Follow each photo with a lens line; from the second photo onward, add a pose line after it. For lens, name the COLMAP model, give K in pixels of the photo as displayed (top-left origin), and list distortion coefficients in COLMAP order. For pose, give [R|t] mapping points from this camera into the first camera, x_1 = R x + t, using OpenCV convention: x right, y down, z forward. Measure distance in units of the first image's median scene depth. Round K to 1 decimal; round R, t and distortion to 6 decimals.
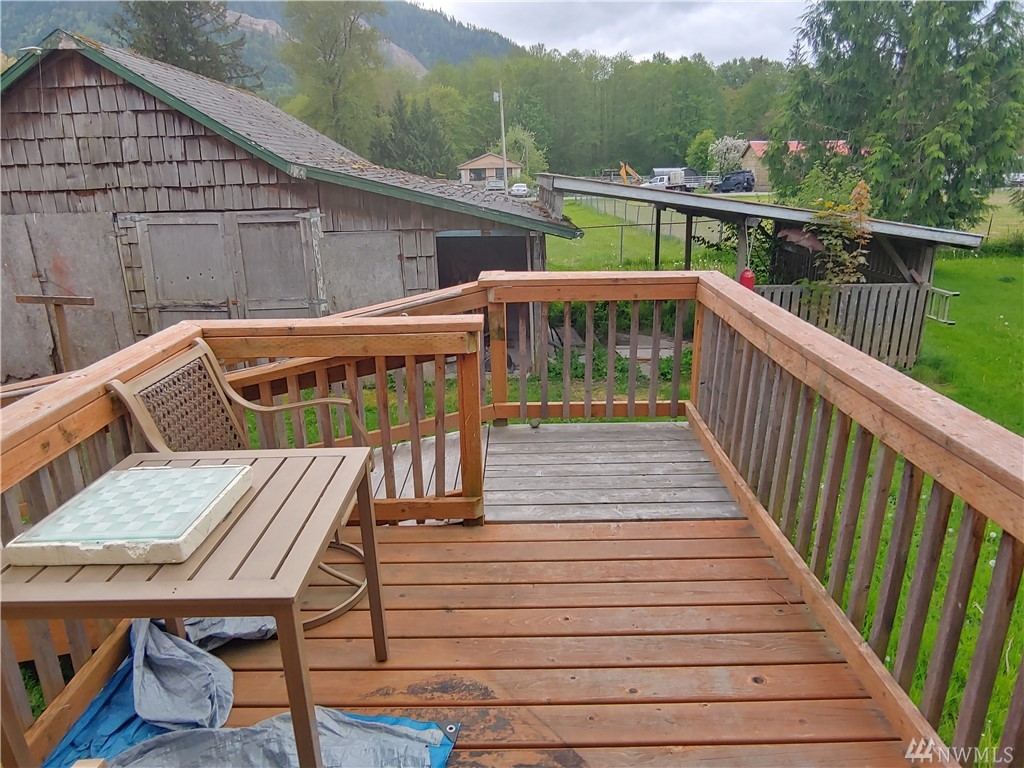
lens RADIAL K [[665.5, 0, 511.4], [0, 665.5, 377.6], [0, 0, 1]] dist [-0.019380, 0.003317]
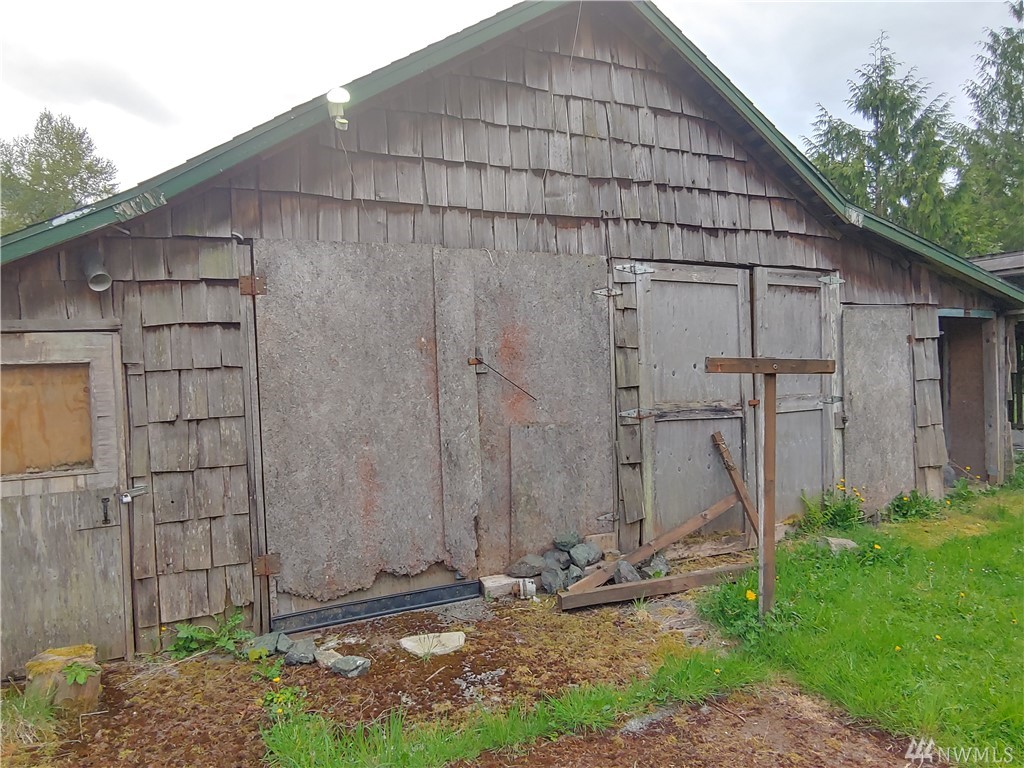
lens RADIAL K [[669.8, 0, 519.4], [0, 669.8, 377.7], [0, 0, 1]] dist [-0.010727, -0.001617]
pose [[0.903173, -0.013808, 0.429054, -0.889592], [0.138752, 0.955223, -0.261336, 0.002592], [-0.406234, 0.295564, 0.864648, 0.510427]]
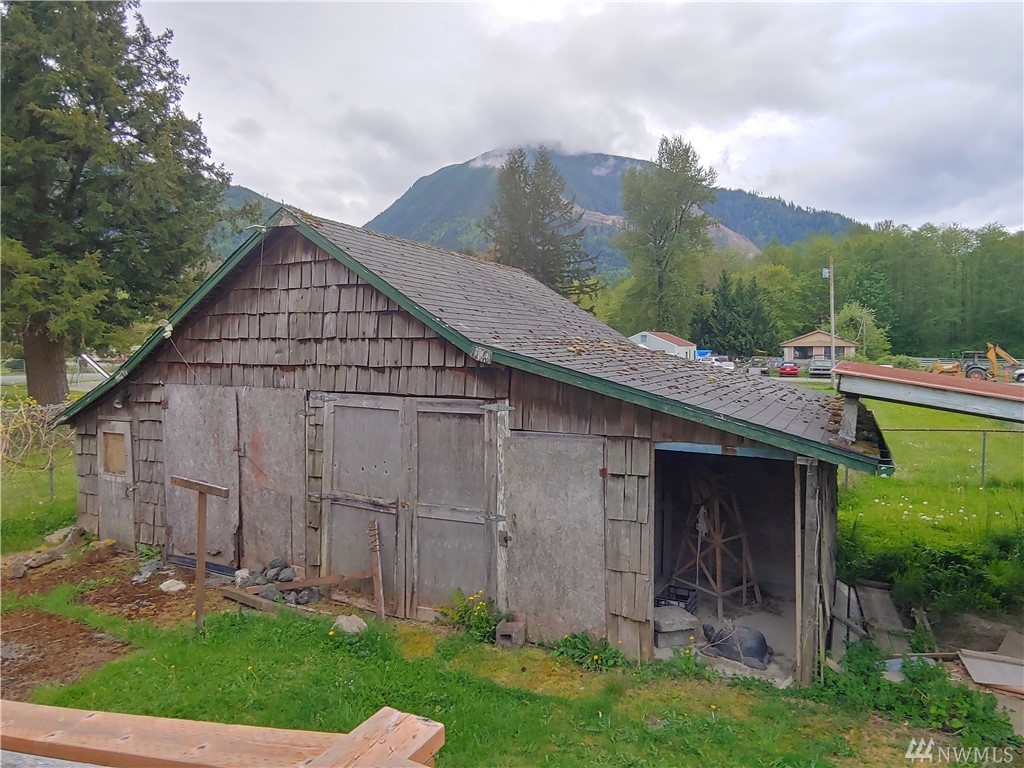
lens RADIAL K [[665.5, 0, 511.4], [0, 665.5, 377.6], [0, 0, 1]] dist [-0.019380, 0.003317]
pose [[0.890534, 0.043997, -0.452784, 0.063717], [-0.155546, 0.964772, -0.212182, -0.109479], [0.427498, 0.259384, 0.866005, 0.301210]]
